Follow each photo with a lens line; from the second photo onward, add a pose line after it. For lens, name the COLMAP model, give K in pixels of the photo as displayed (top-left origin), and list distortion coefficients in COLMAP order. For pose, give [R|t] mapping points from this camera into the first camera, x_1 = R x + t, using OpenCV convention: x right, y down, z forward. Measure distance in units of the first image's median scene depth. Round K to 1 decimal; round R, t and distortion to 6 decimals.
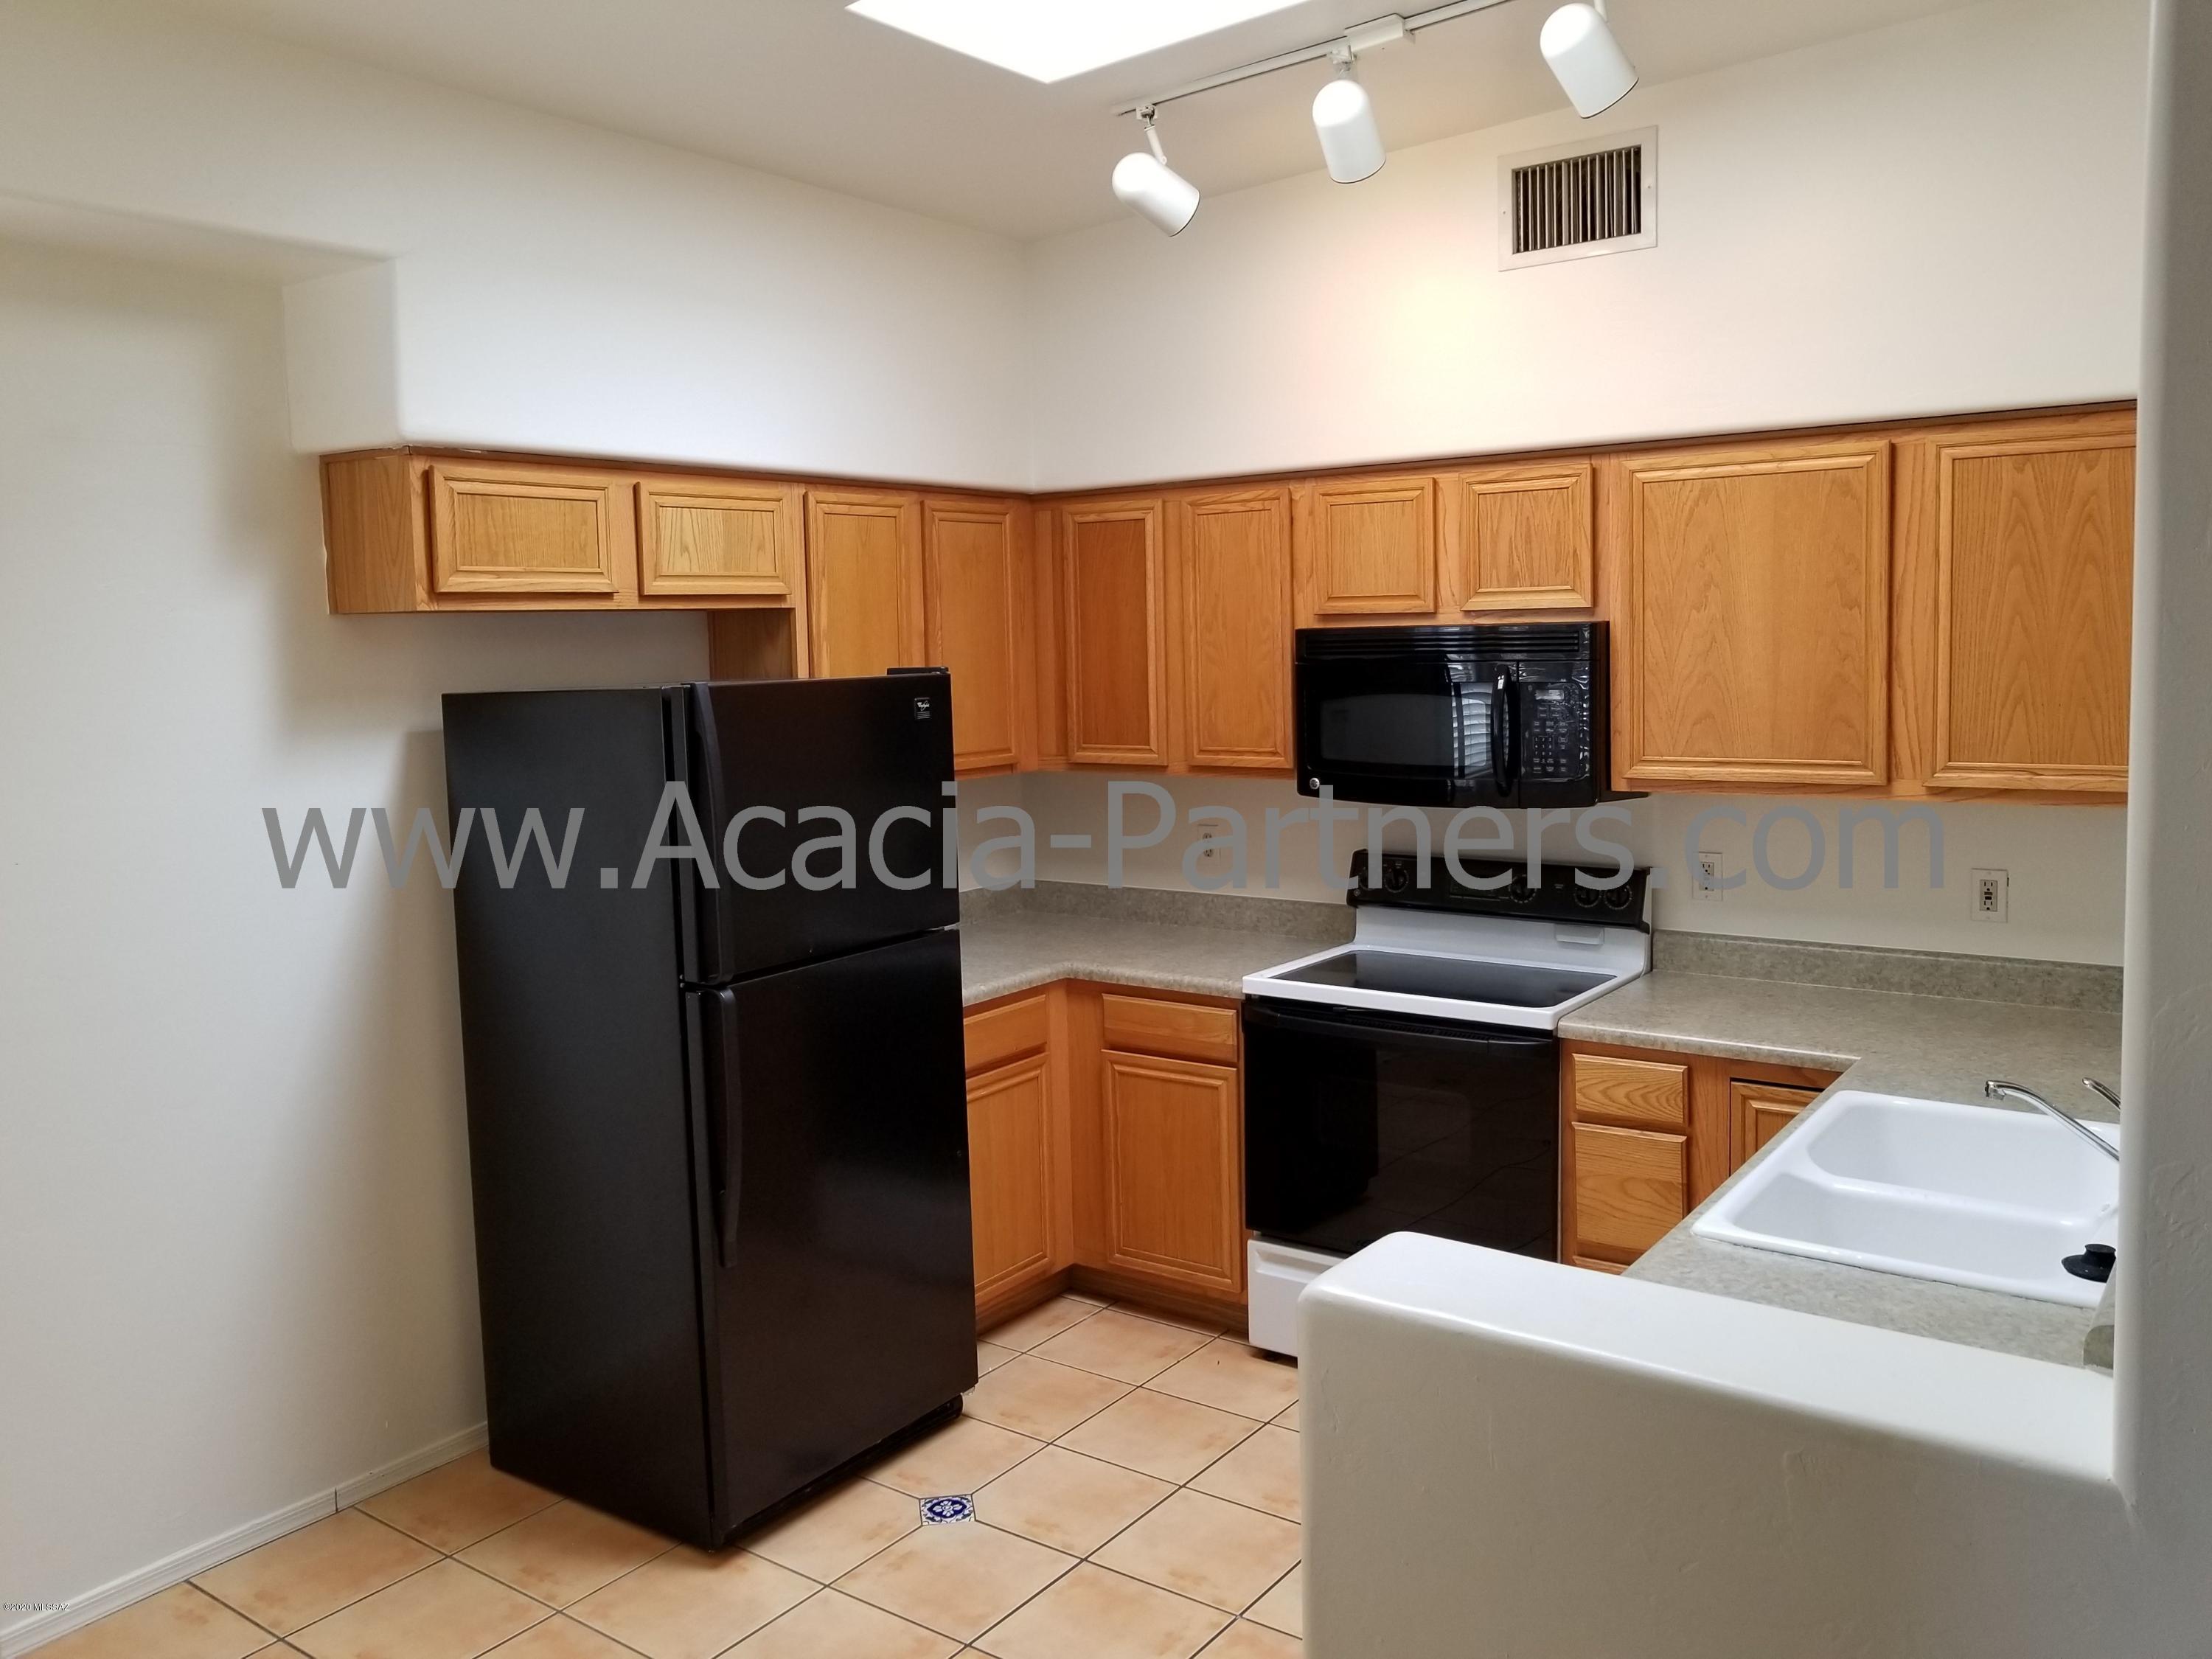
lens RADIAL K [[1729.2, 0, 1048.4], [0, 1729.2, 806.5], [0, 0, 1]] dist [0.003379, -0.001664]
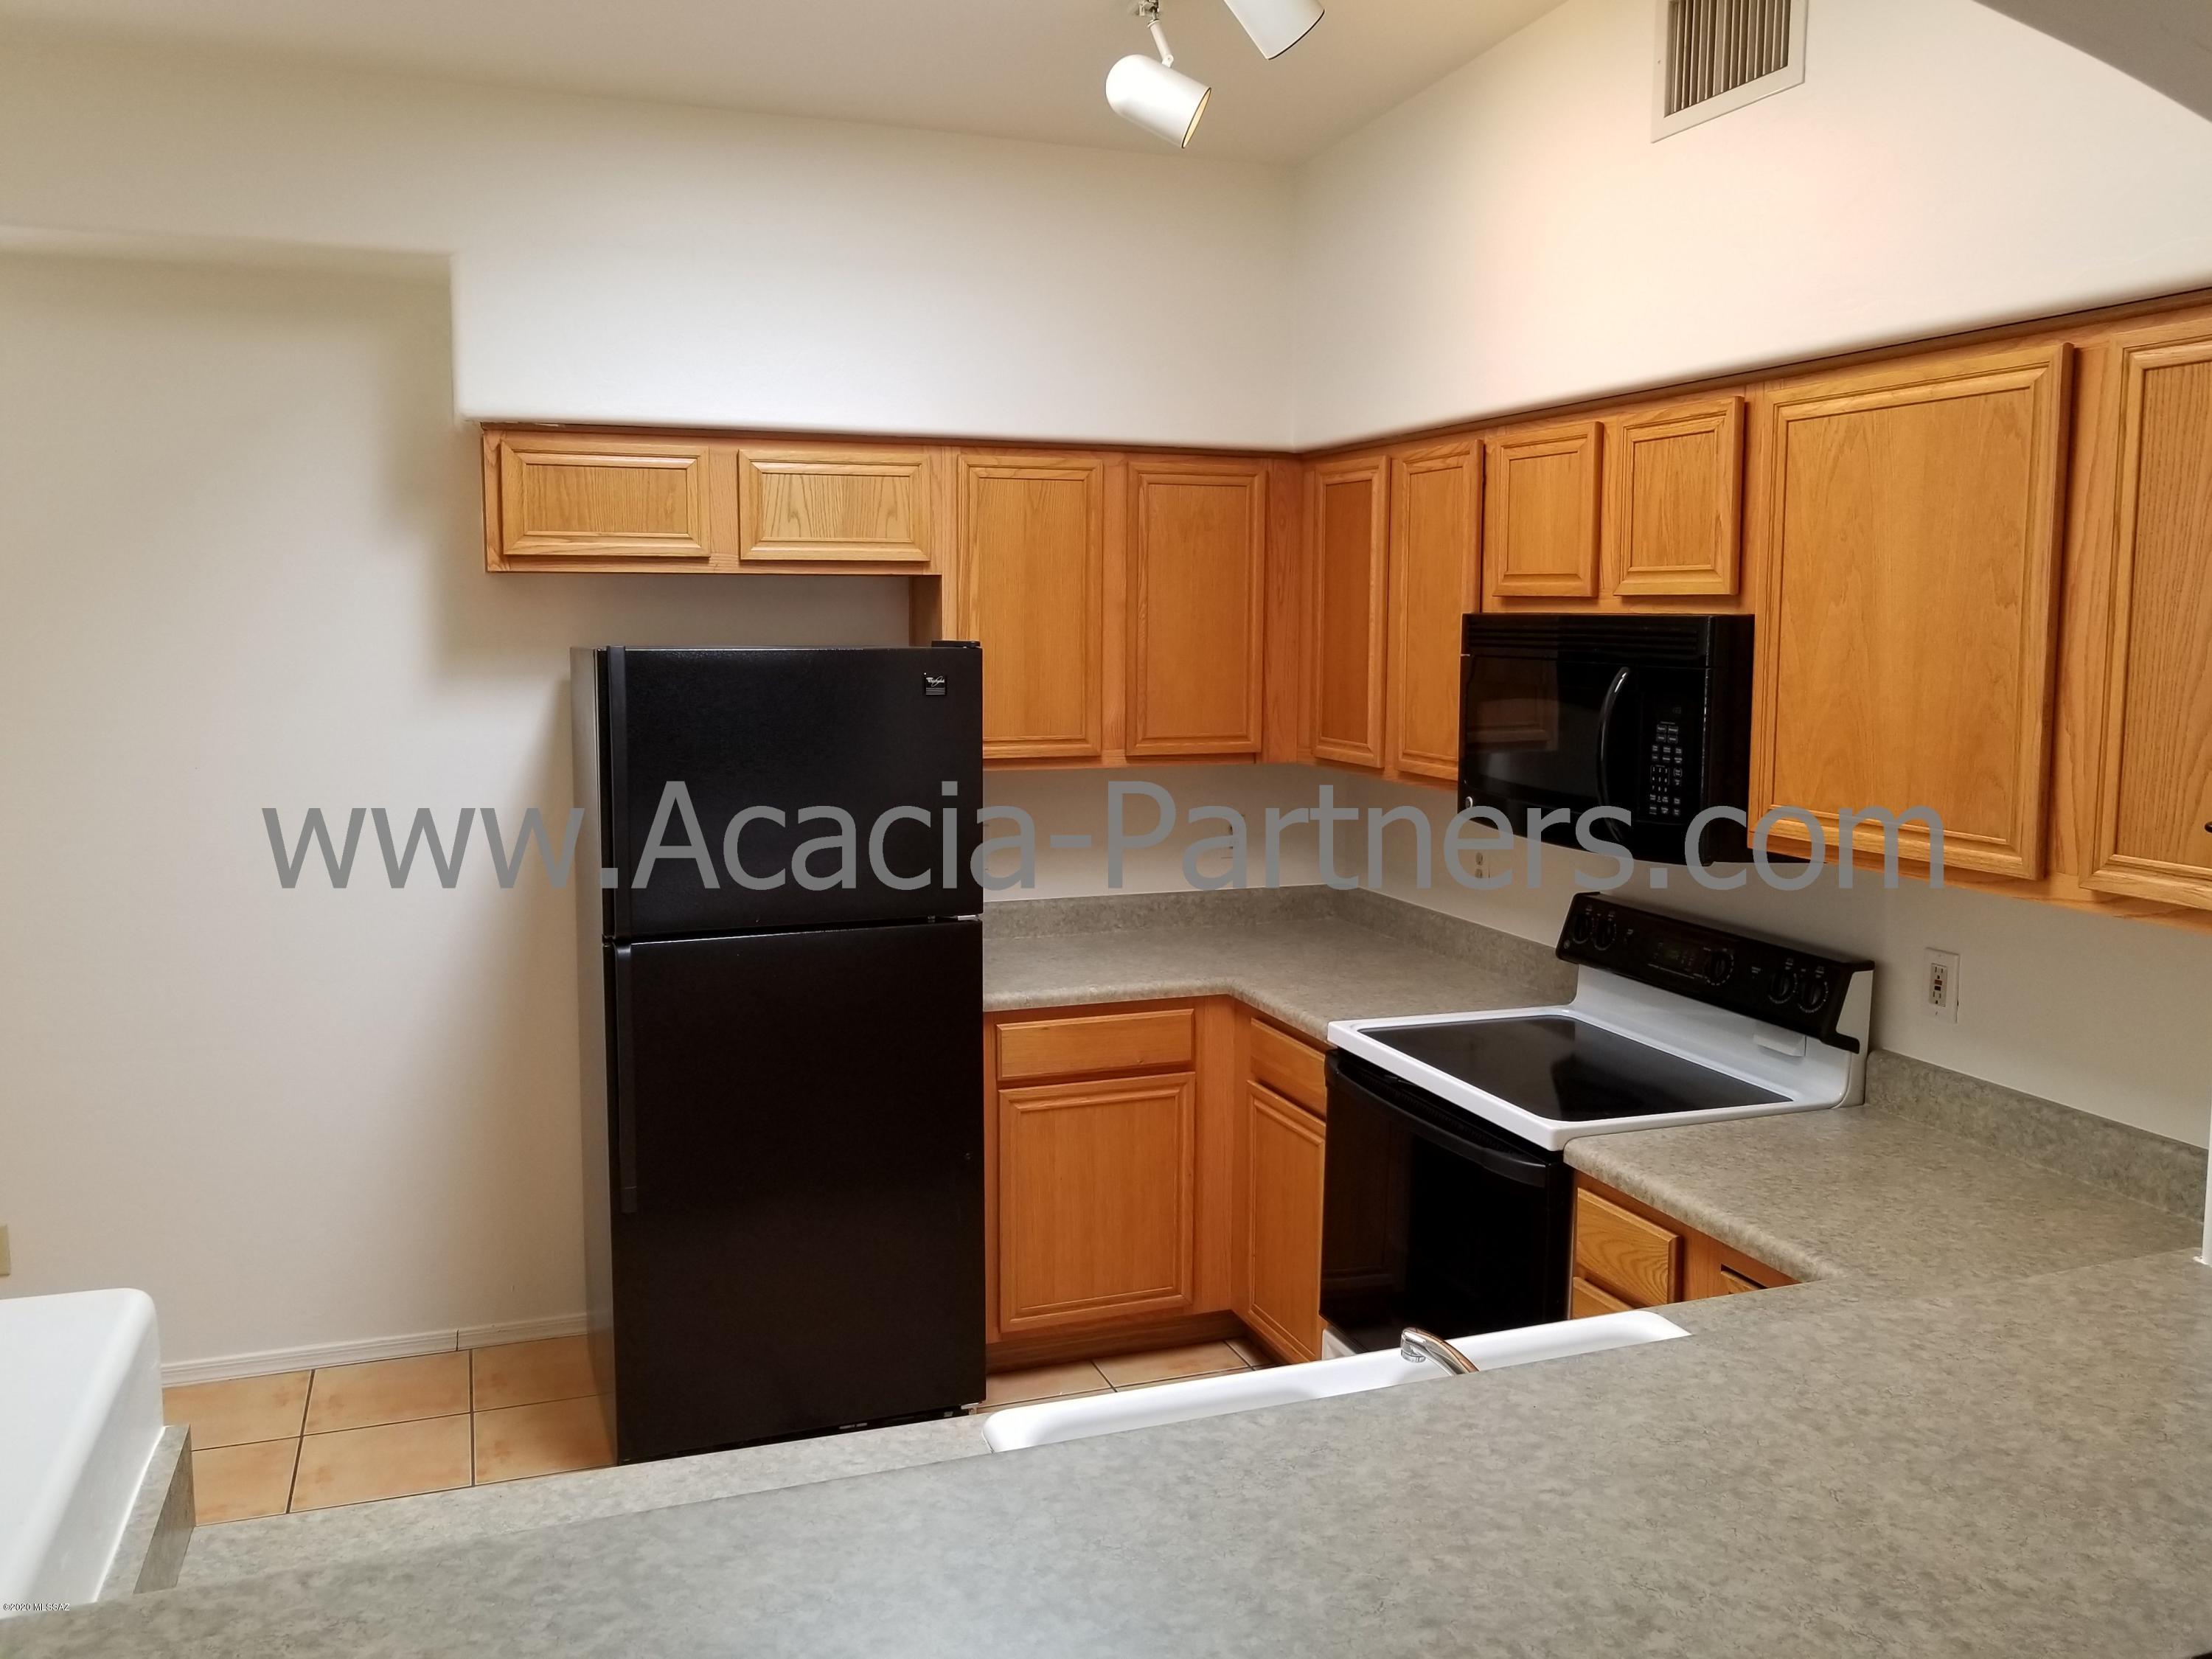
lens RADIAL K [[1729.2, 0, 1099.0], [0, 1729.2, 819.4], [0, 0, 1]] dist [0.003379, -0.001664]
pose [[0.834001, 0.095185, -0.543491, 0.500523], [-0.080254, 0.995459, 0.051190, -0.036875], [0.545896, 0.000925, 0.837853, 0.243584]]
